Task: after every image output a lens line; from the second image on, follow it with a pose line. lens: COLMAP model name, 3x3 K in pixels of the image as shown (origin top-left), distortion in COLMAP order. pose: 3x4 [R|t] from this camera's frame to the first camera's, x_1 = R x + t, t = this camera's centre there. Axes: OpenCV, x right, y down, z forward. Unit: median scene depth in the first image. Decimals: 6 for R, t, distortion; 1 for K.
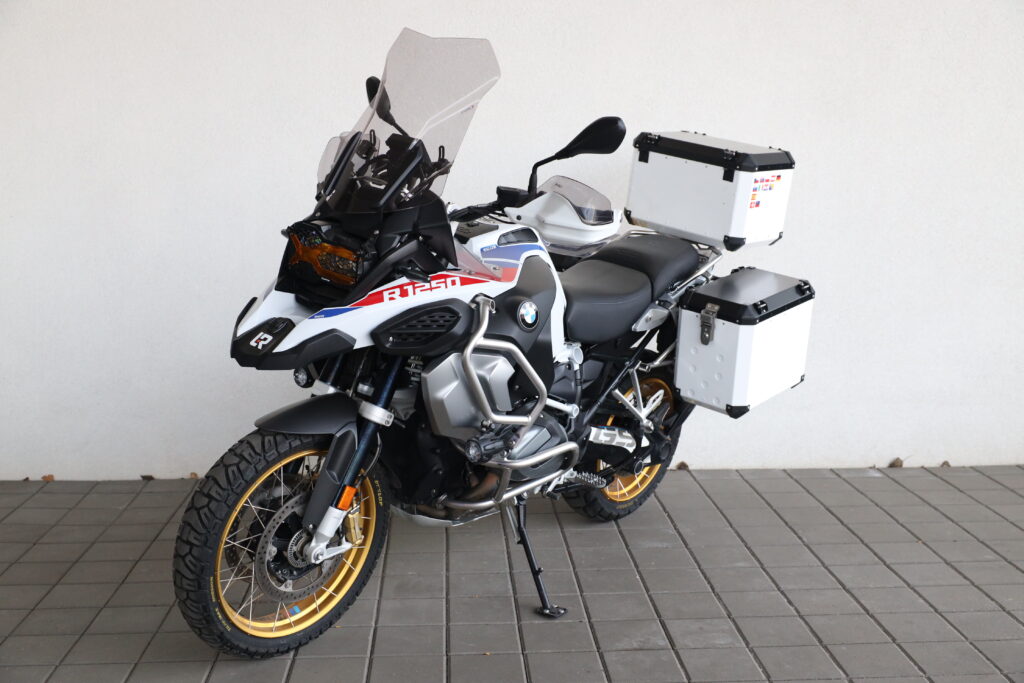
lens RADIAL K [[1166.5, 0, 511.1], [0, 1166.5, 358.9], [0, 0, 1]] dist [-0.014188, 0.000326]
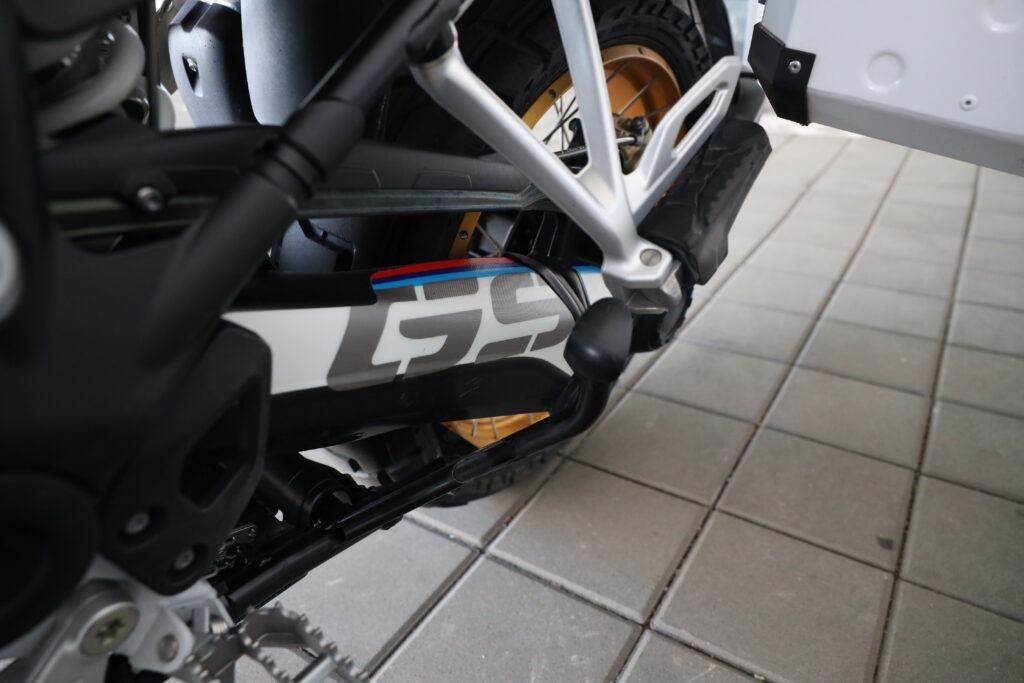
lens RADIAL K [[692.2, 0, 512.0], [0, 692.2, 341.5], [0, 0, 1]] dist [-0.004768, -0.000890]
pose [[0.998832, -0.043681, 0.020655, 0.093601], [0.036272, 0.960264, 0.276726, 0.037090], [-0.031922, -0.275653, 0.960727, 0.890301]]
